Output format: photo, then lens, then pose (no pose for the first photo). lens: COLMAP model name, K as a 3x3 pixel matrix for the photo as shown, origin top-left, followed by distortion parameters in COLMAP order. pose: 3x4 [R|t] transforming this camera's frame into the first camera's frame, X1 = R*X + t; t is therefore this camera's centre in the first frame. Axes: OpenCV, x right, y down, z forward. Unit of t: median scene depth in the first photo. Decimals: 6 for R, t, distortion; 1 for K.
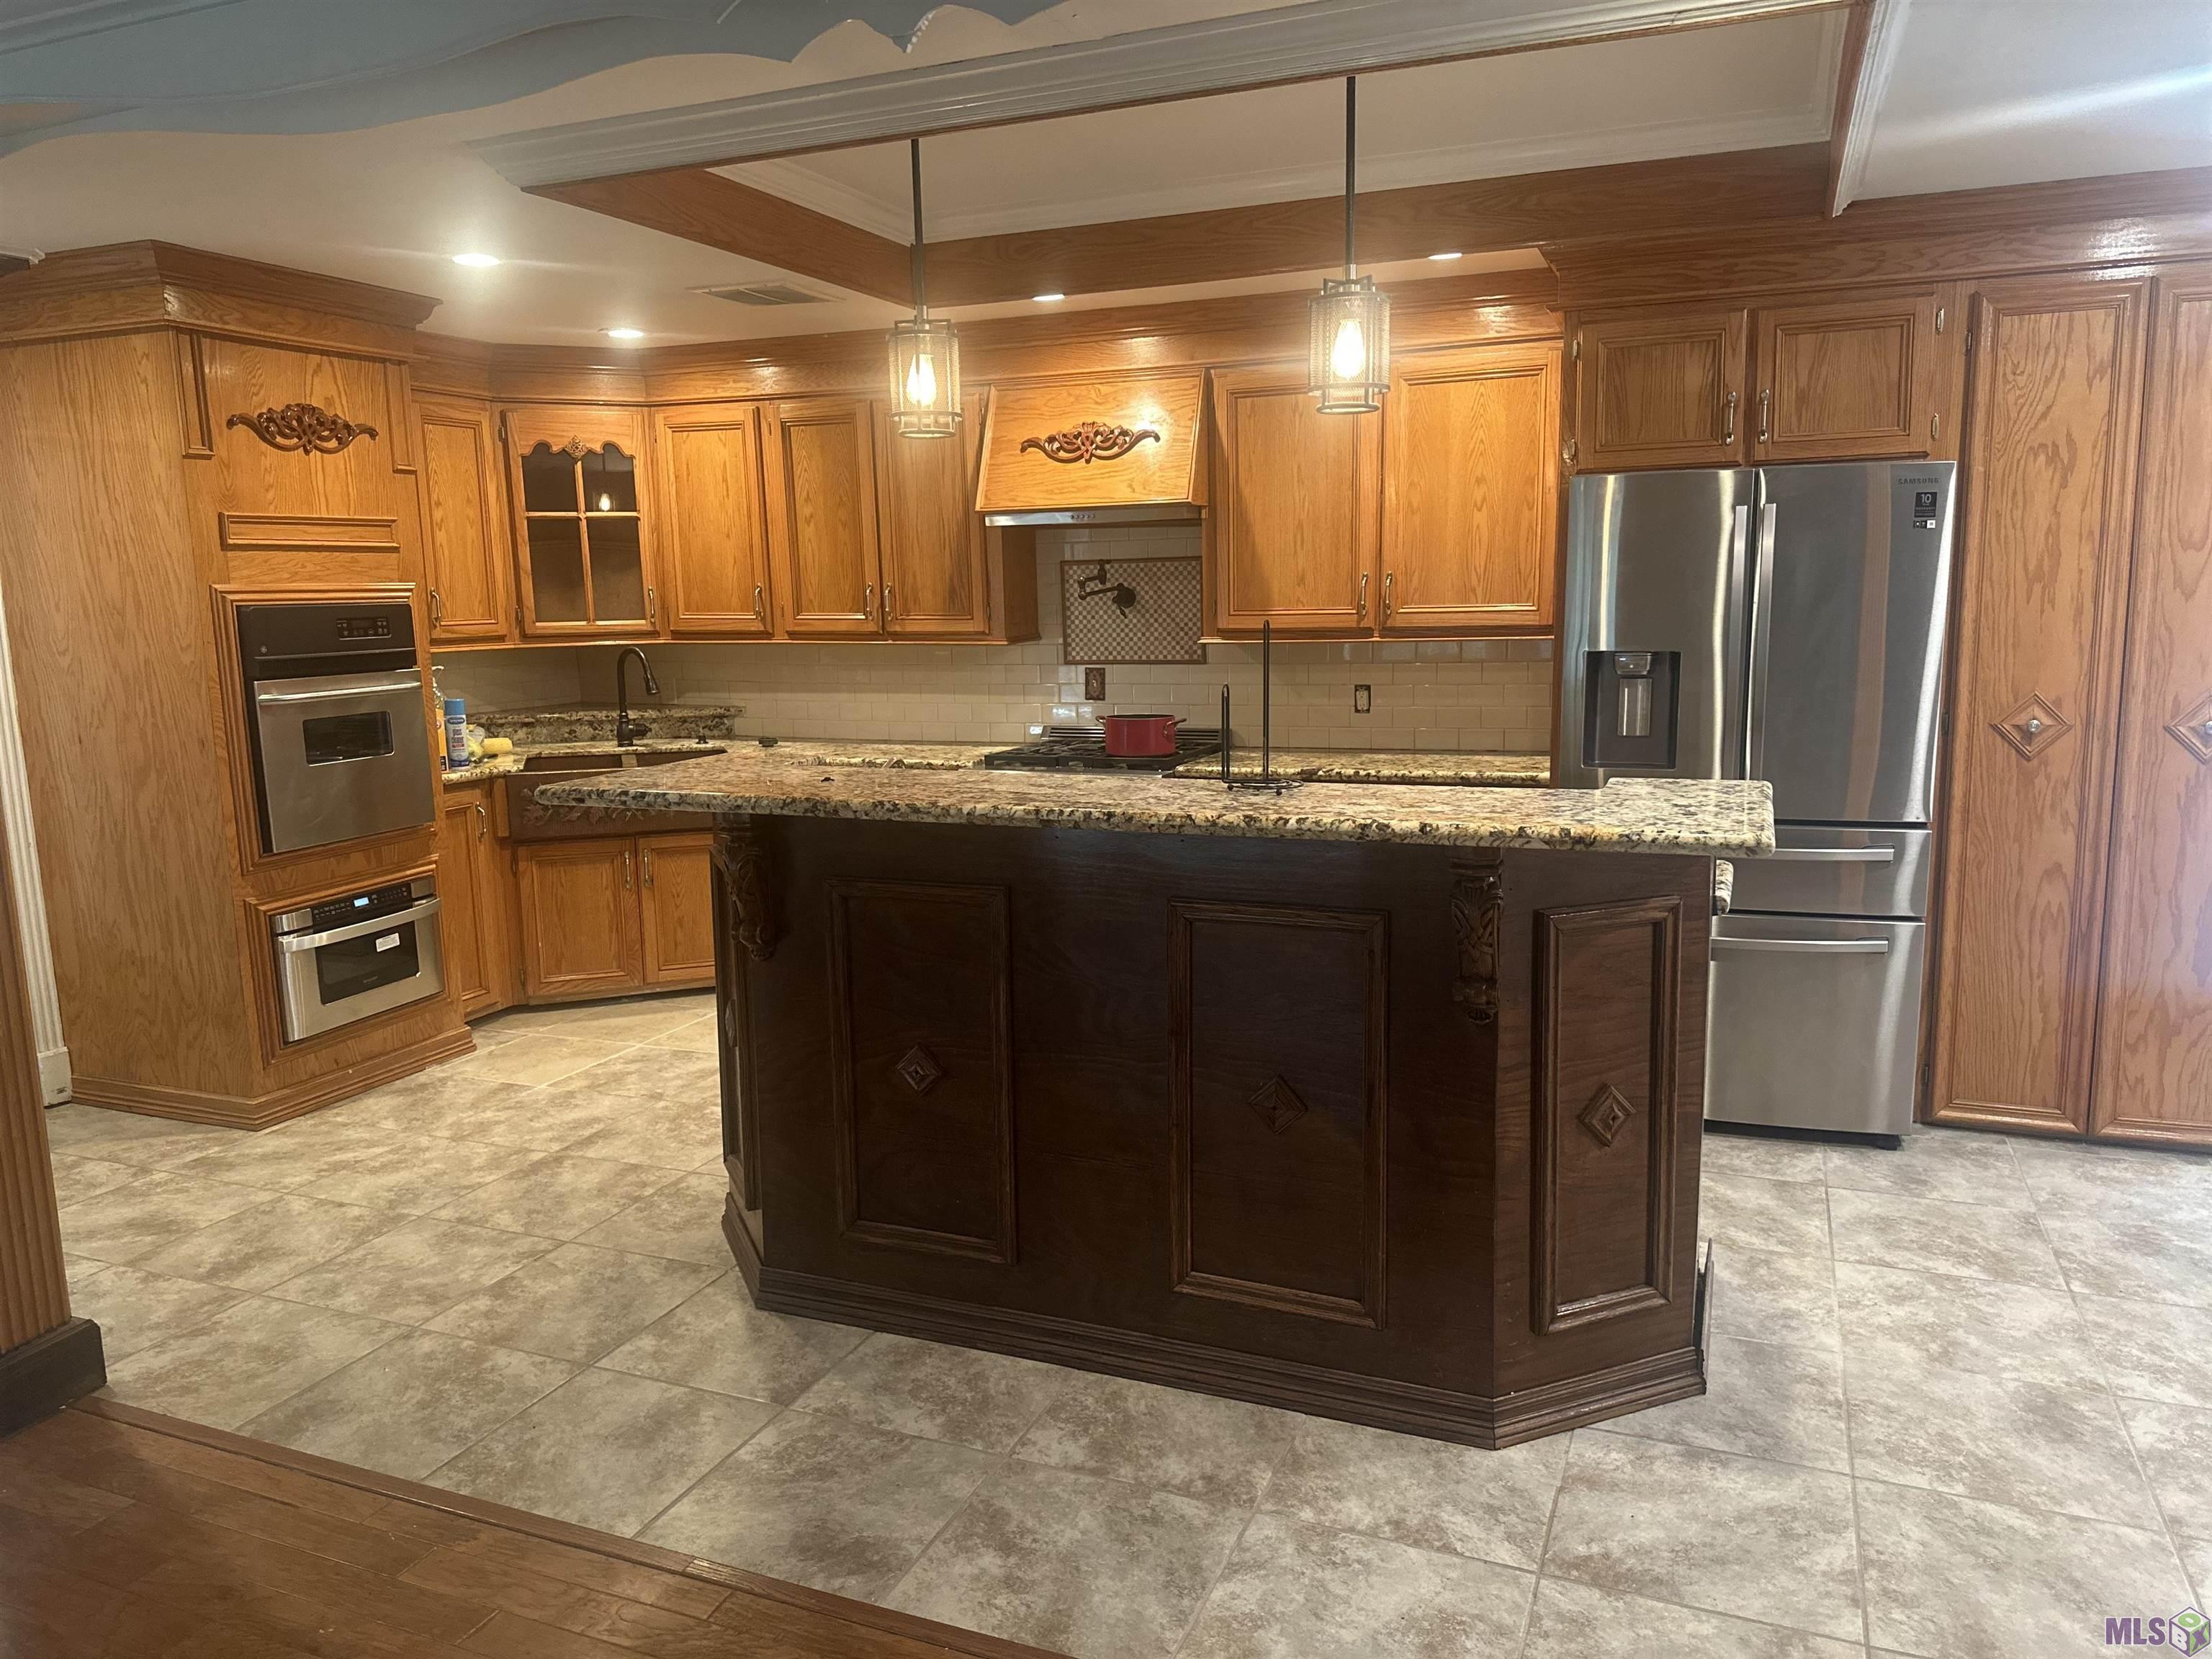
lens RADIAL K [[1564.2, 0, 1112.9], [0, 1564.2, 831.4], [0, 0, 1]] dist [0.007736, -0.015093]
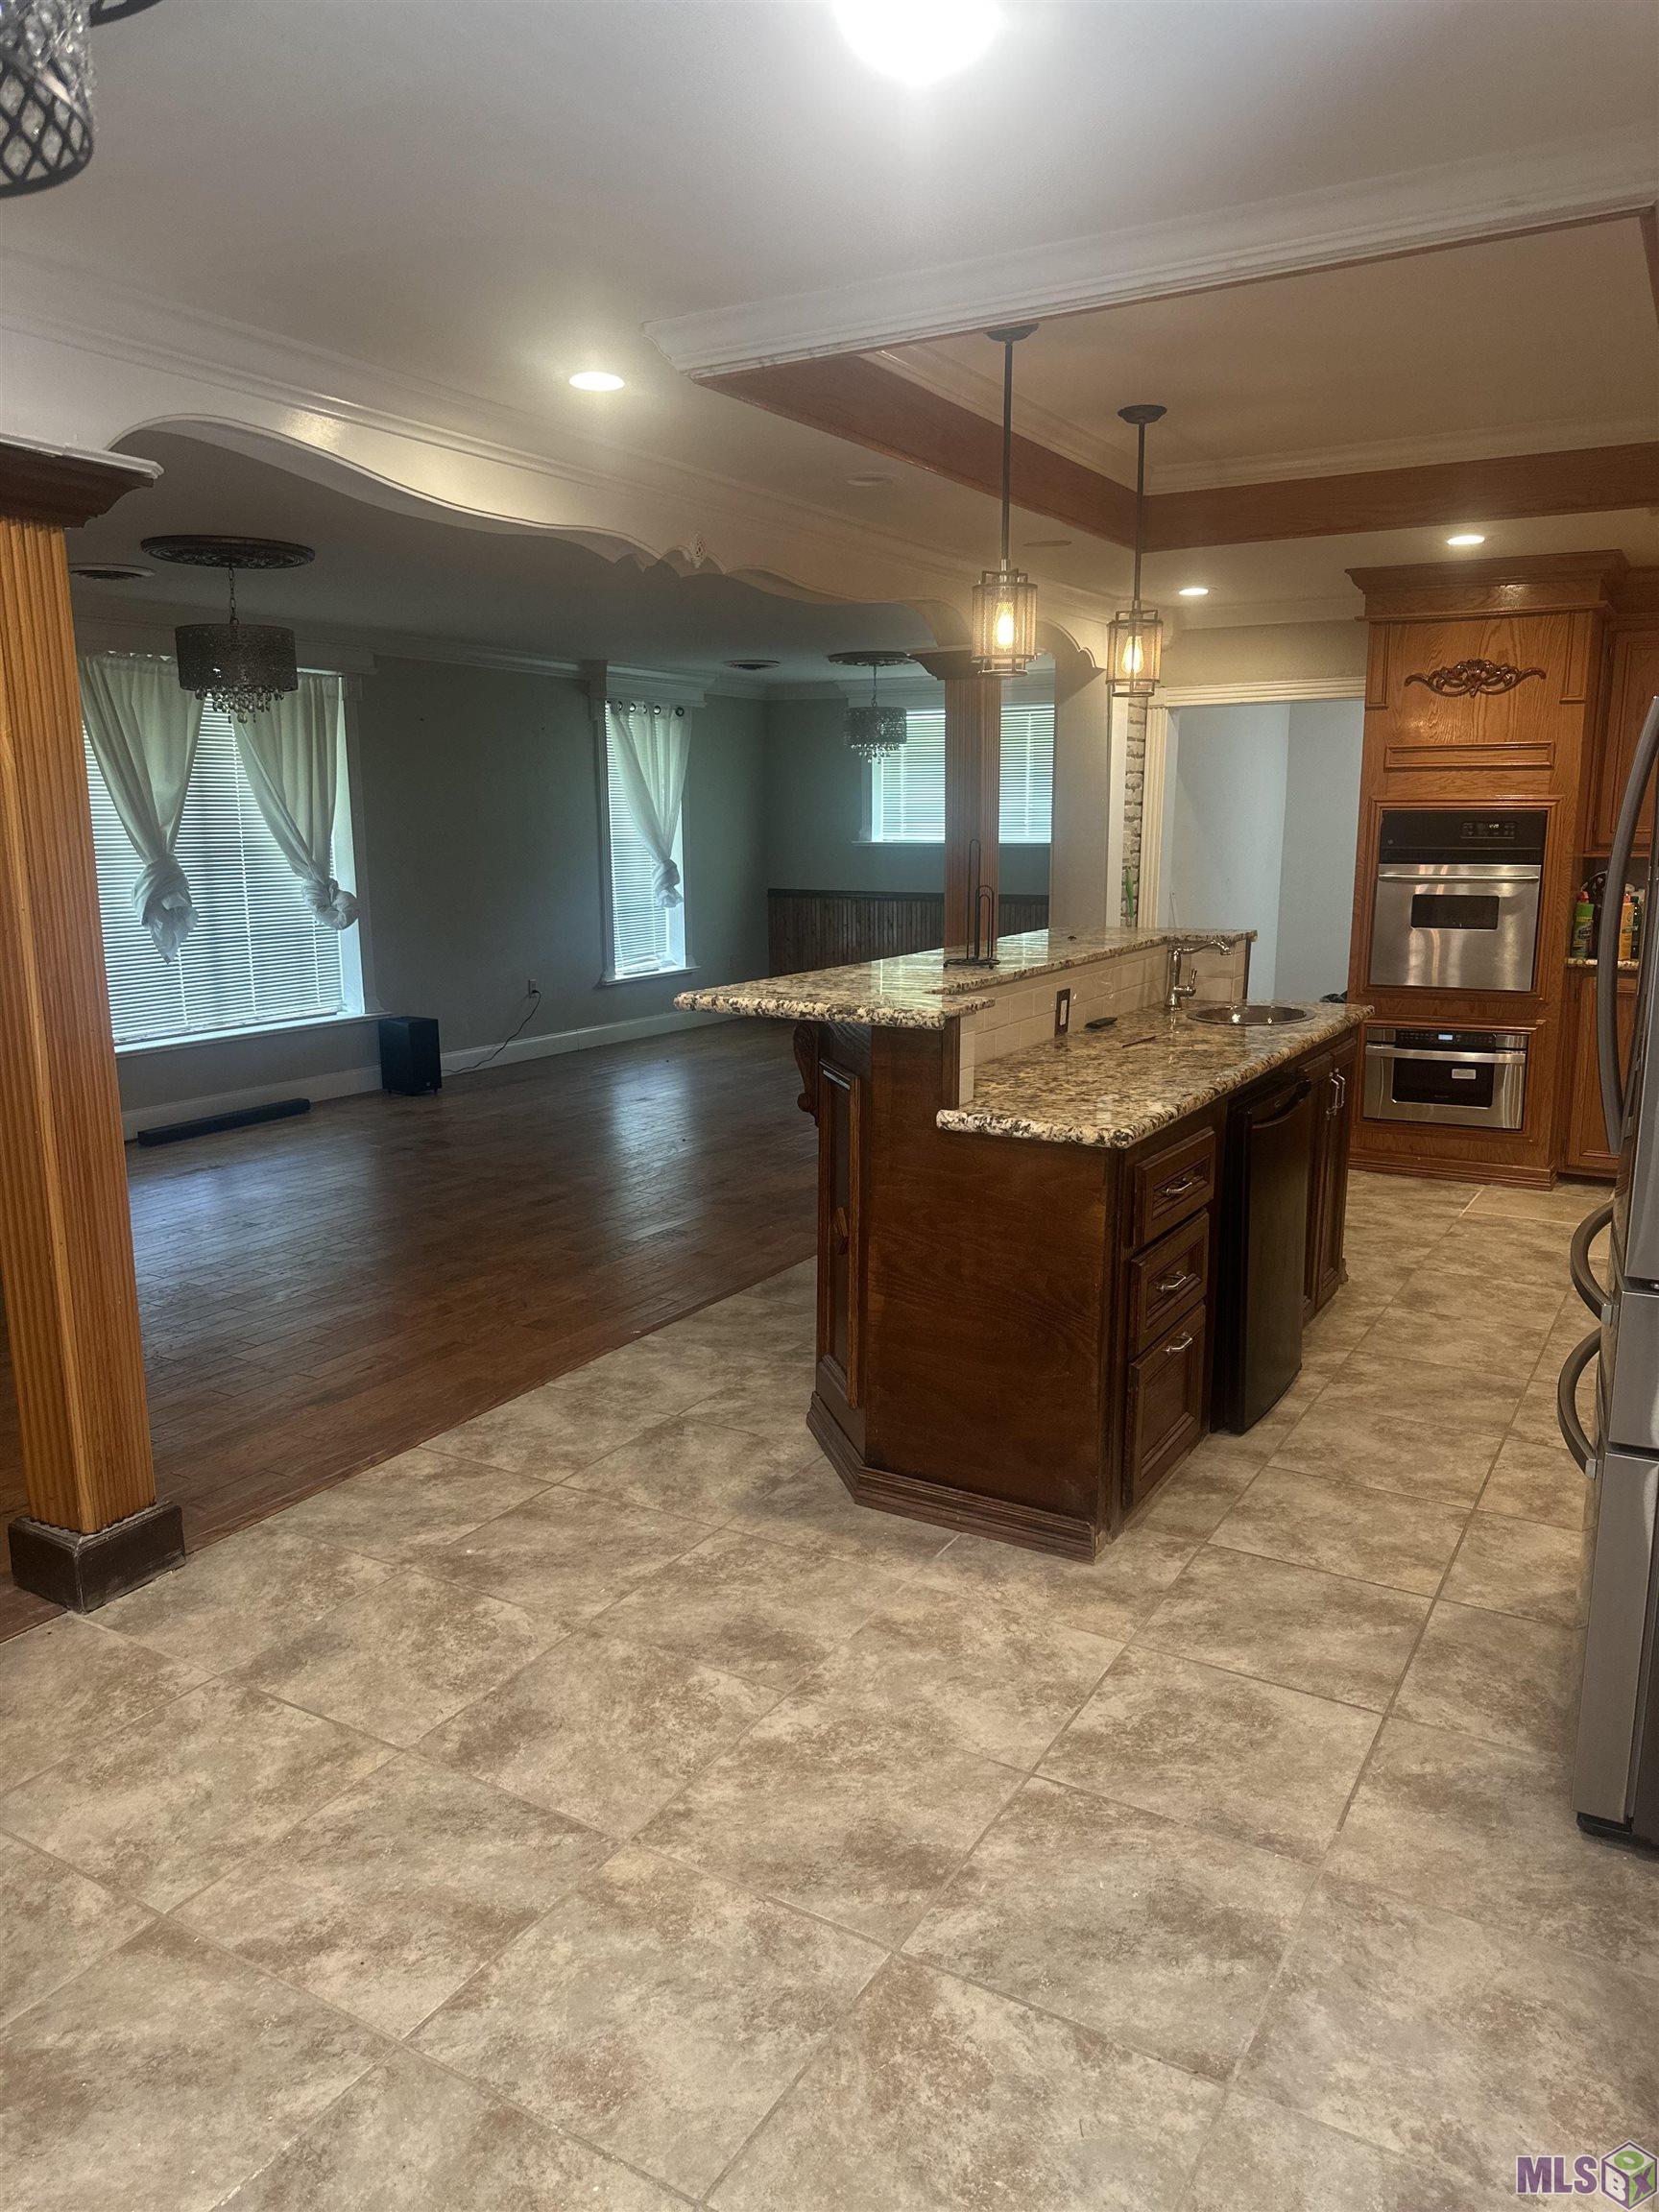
lens RADIAL K [[1564.2, 0, 824.9], [0, 1564.2, 1101.6], [0, 0, 1]] dist [0.007736, -0.015093]
pose [[-0.142939, 0.202539, -0.968786, 1.292981], [-0.155957, 0.961999, 0.224130, -0.170328], [0.977367, 0.183126, -0.105920, 0.926161]]
